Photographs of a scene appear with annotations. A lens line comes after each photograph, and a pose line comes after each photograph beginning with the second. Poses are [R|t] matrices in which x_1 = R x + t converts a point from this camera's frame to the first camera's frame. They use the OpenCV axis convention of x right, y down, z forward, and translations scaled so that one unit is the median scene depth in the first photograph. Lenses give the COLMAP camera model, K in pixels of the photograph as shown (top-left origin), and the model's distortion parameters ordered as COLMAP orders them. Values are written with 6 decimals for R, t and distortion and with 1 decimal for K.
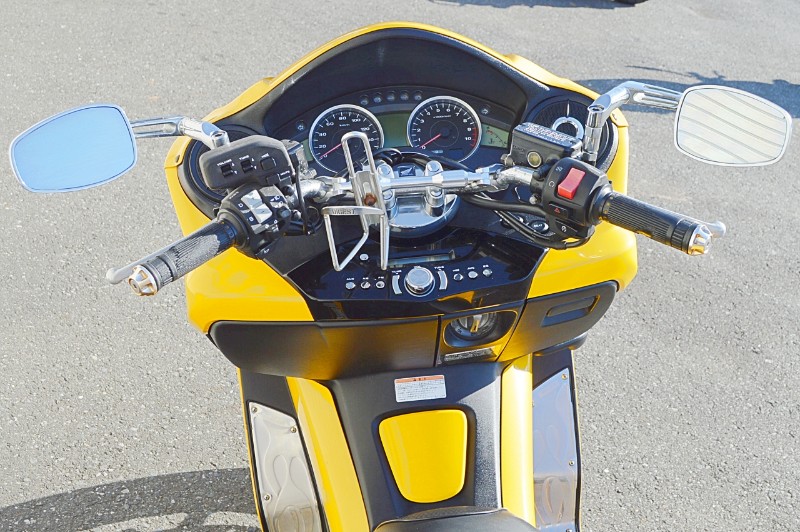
lens RADIAL K [[784.7, 0, 372.2], [0, 784.7, 266.0], [0, 0, 1]] dist [-0.035463, 0.001871]
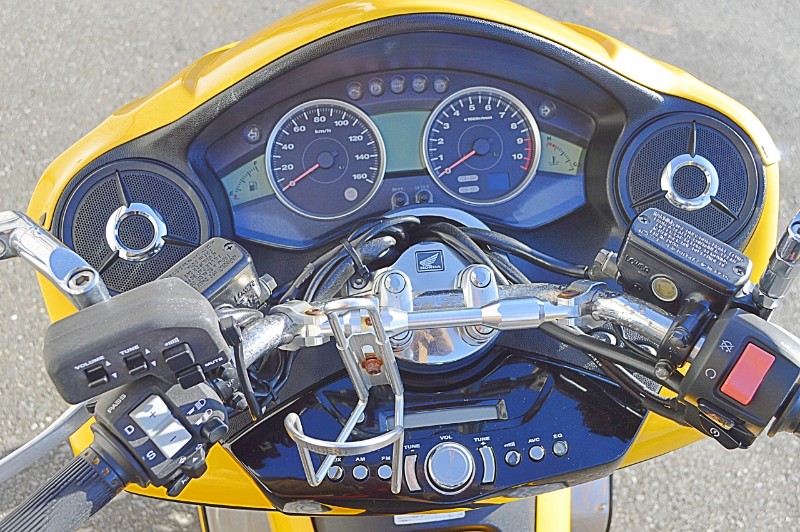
lens RADIAL K [[784.7, 0, 372.2], [0, 784.7, 266.0], [0, 0, 1]] dist [-0.035463, 0.001871]
pose [[0.999181, 0.007572, 0.039757, -0.020101], [-0.016167, 0.975237, 0.220569, -0.214443], [-0.037103, -0.221031, 0.974561, 0.365985]]
